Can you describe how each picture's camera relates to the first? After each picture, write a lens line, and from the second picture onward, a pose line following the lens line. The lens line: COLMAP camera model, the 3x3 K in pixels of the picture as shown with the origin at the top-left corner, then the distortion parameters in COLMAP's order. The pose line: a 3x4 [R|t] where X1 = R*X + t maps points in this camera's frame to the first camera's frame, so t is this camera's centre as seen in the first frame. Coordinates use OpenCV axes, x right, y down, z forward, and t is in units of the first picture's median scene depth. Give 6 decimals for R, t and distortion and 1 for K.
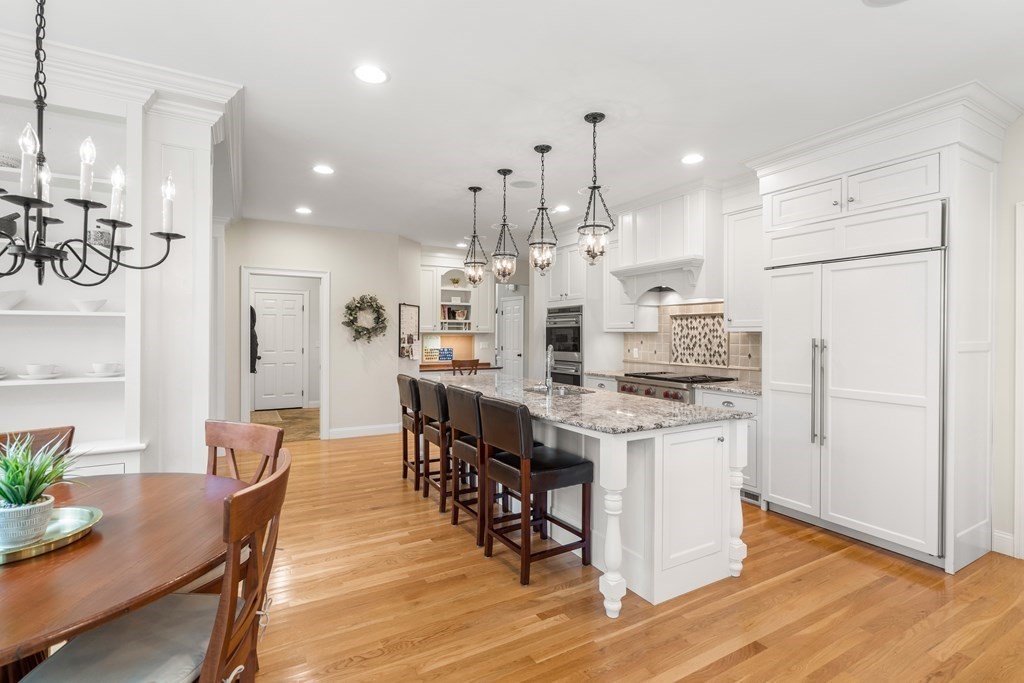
lens RADIAL K [[470.3, 0, 507.6], [0, 470.3, 334.1], [0, 0, 1]] dist [-0.002212, 0.000381]
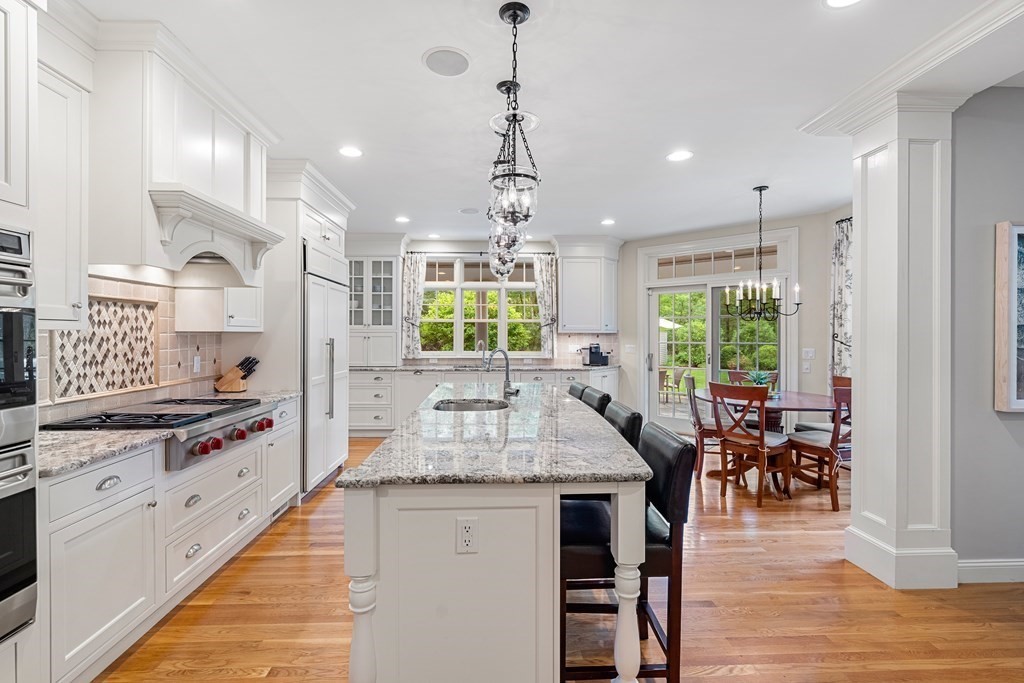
lens RADIAL K [[470.3, 0, 507.6], [0, 470.3, 334.1], [0, 0, 1]] dist [-0.002212, 0.000381]
pose [[-0.889776, -0.004191, 0.456378, -0.246492], [-0.003976, 0.999991, 0.001433, -0.003446], [-0.456380, -0.000540, -0.889785, 1.281986]]
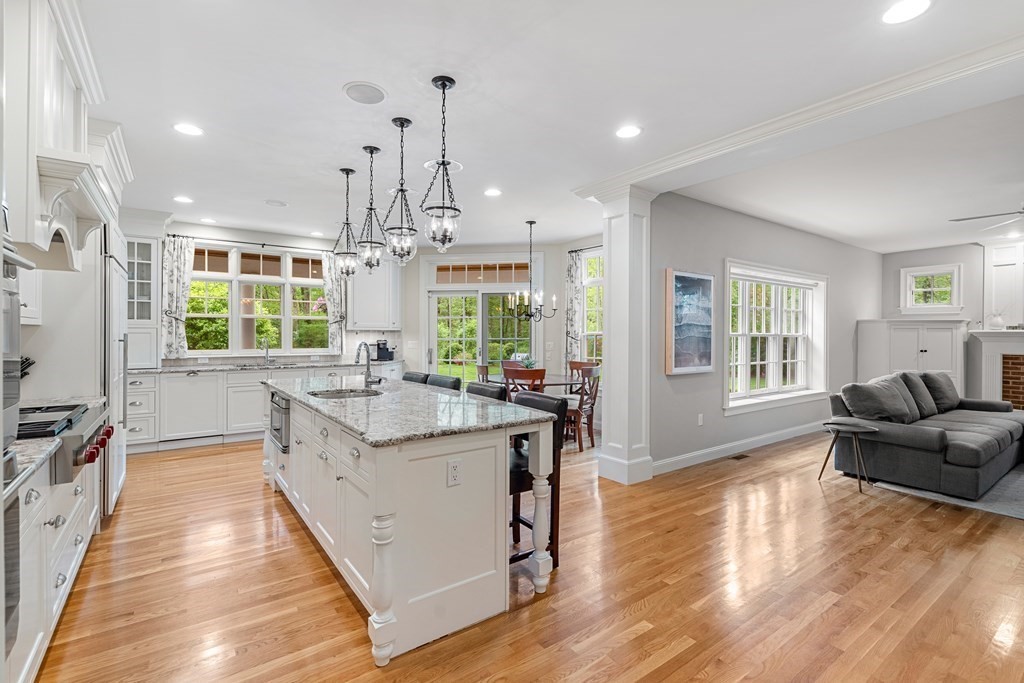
lens RADIAL K [[471.7, 0, 506.5], [0, 471.7, 335.7], [0, 0, 1]] dist [-0.001879, 0.000488]
pose [[-0.994393, -0.006368, -0.105553, -0.079599], [-0.006840, 0.999968, 0.004104, 0.002579], [0.105523, 0.004803, -0.994405, 1.455411]]
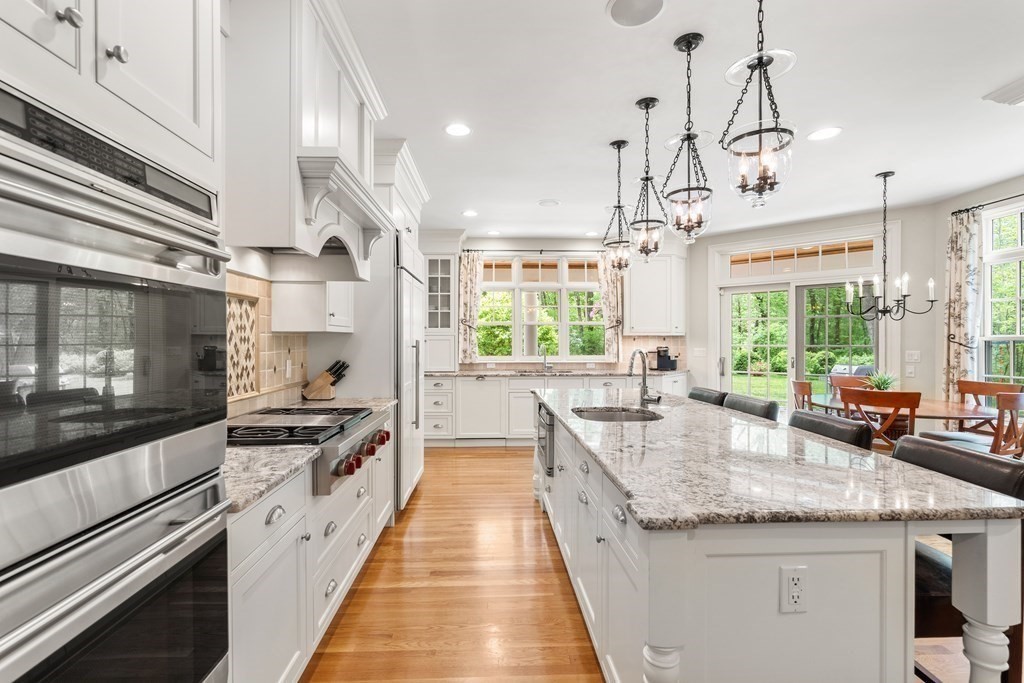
lens RADIAL K [[472.1, 0, 505.7], [0, 472.1, 341.7], [0, 0, 1]] dist [-0.000986, 0.000355]
pose [[-0.889300, -0.003293, 0.457313, -0.057046], [-0.001154, 0.999987, 0.004957, 0.004741], [-0.457323, 0.003881, -0.889292, 1.294834]]
